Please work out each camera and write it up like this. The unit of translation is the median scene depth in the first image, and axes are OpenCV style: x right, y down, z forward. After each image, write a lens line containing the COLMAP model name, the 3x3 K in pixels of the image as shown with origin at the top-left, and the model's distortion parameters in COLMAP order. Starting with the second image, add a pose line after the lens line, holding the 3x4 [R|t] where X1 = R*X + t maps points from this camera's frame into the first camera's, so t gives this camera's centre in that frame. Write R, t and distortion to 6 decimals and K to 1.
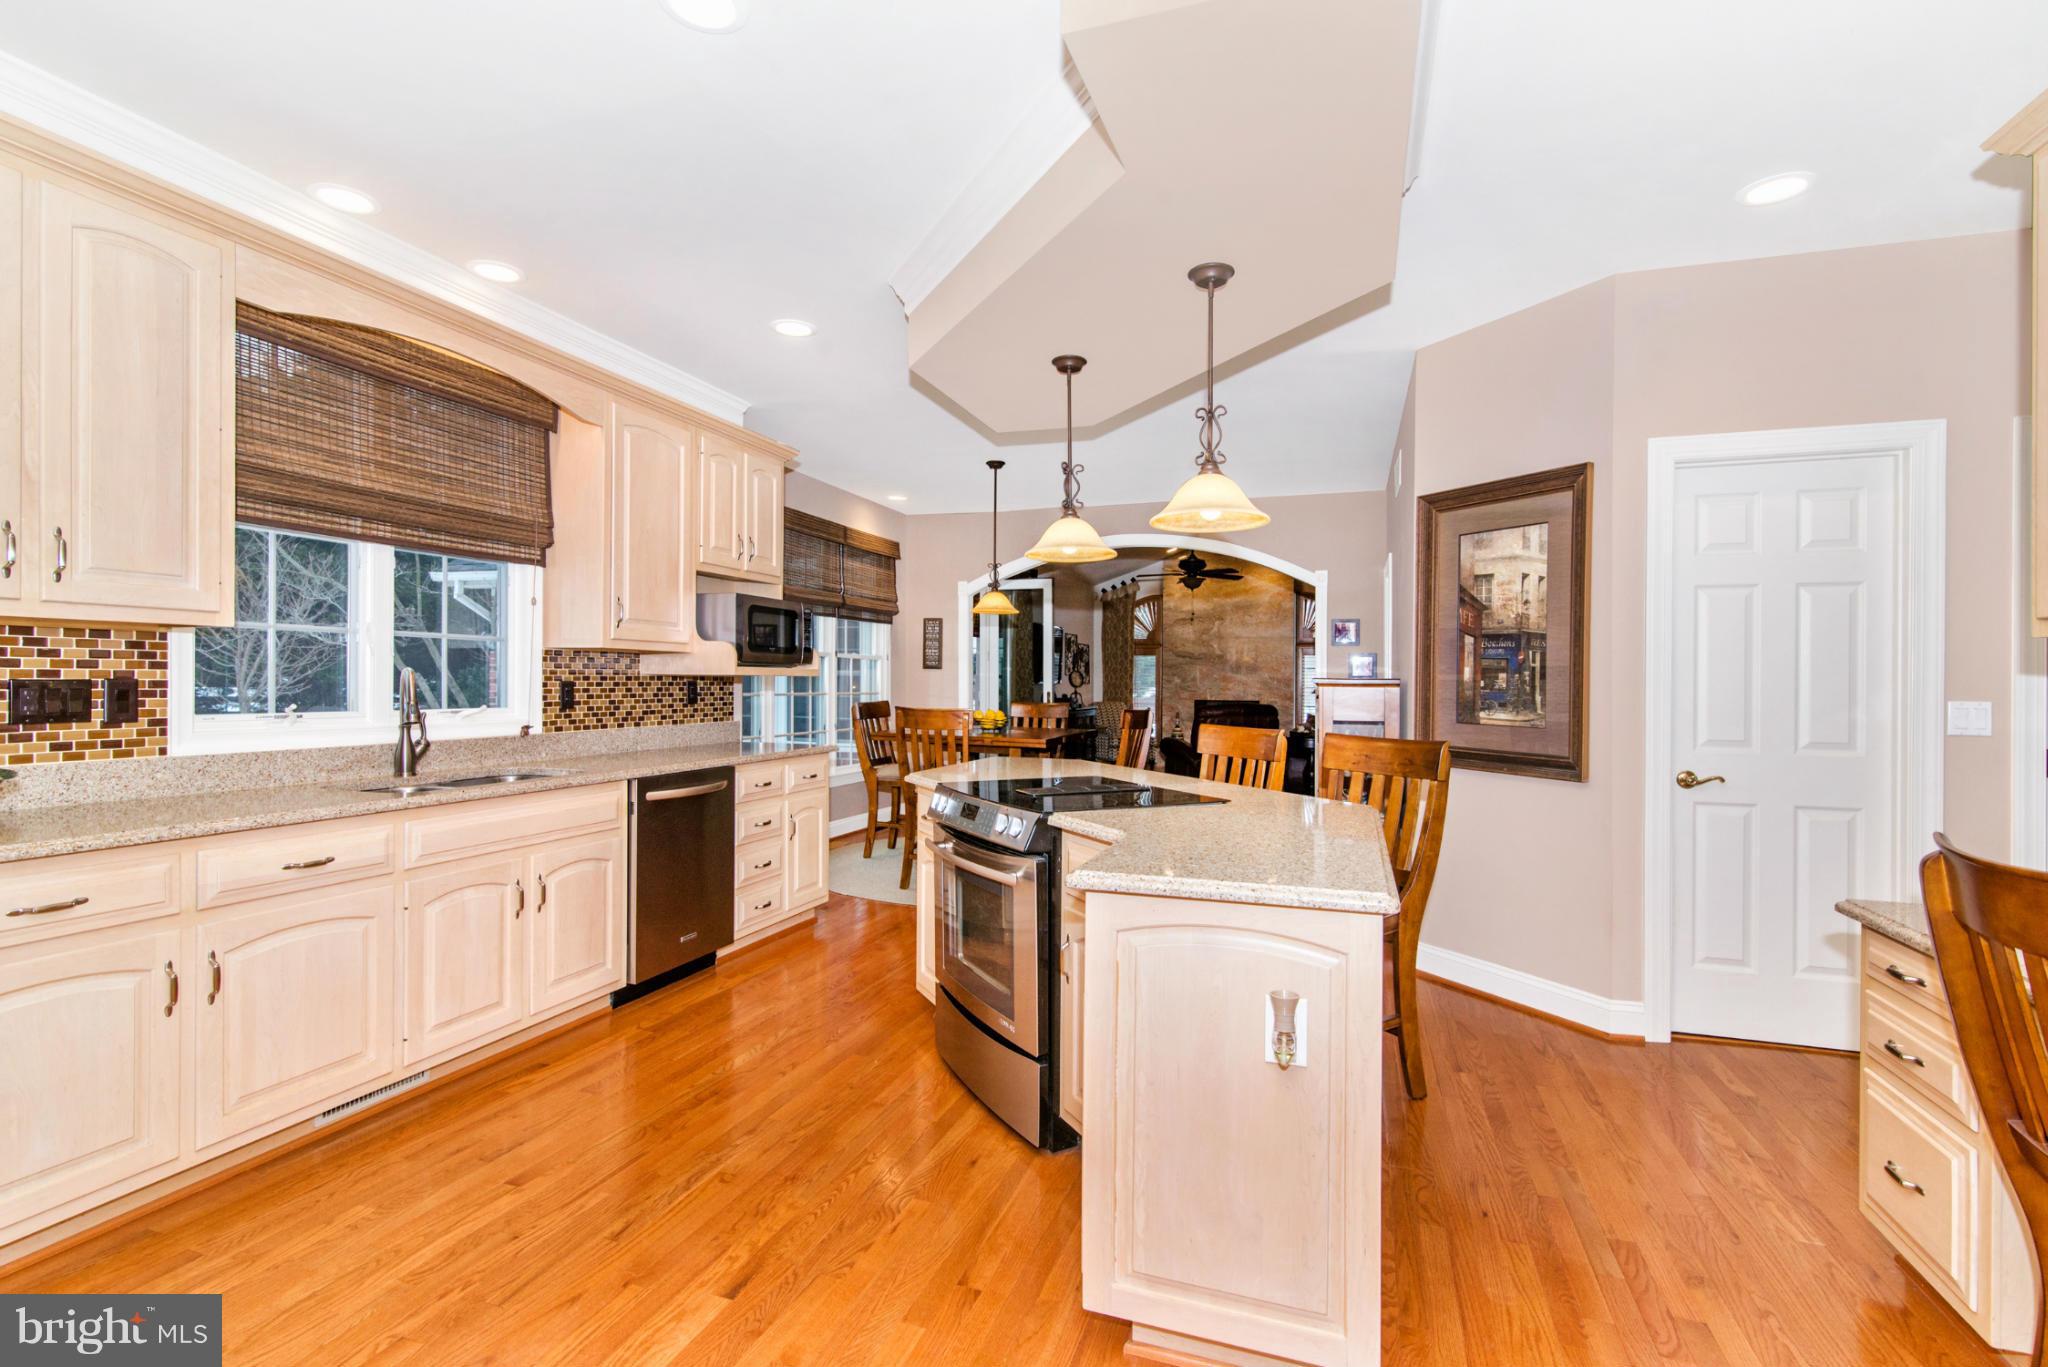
lens RADIAL K [[956.3, 0, 1021.7], [0, 956.3, 677.9], [0, 0, 1]] dist [0.003155, -0.000285]
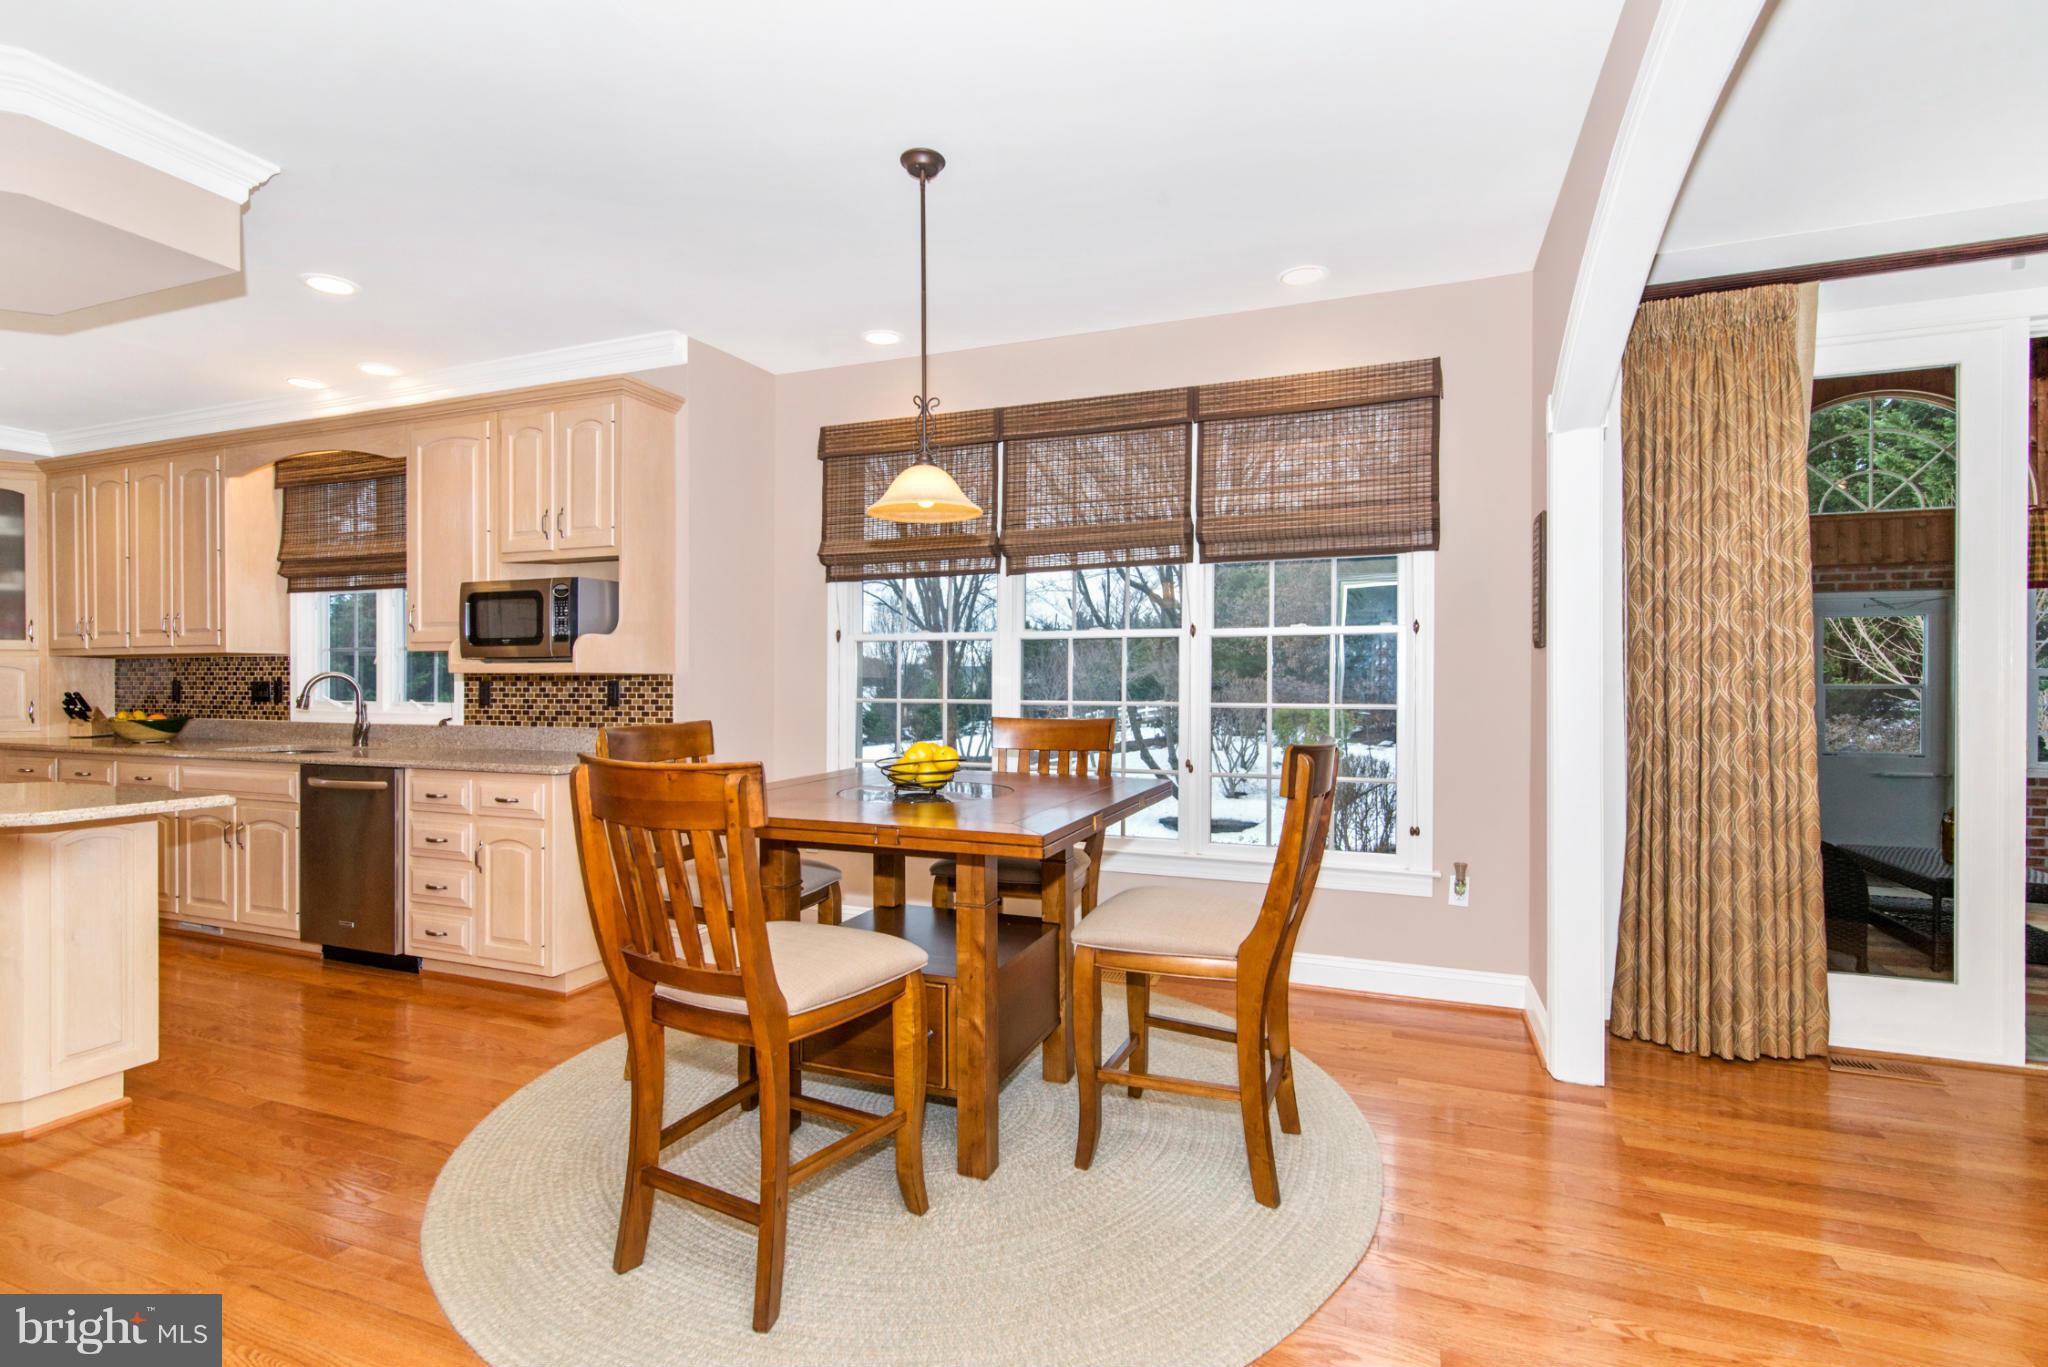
lens RADIAL K [[956.3, 0, 1028.7], [0, 956.3, 687.6], [0, 0, 1]] dist [0.003155, -0.000285]
pose [[-0.051374, -0.009788, -0.998631, 0.575769], [0.000240, 0.999952, -0.009814, 0.020459], [0.998679, -0.000744, -0.051370, 1.568706]]
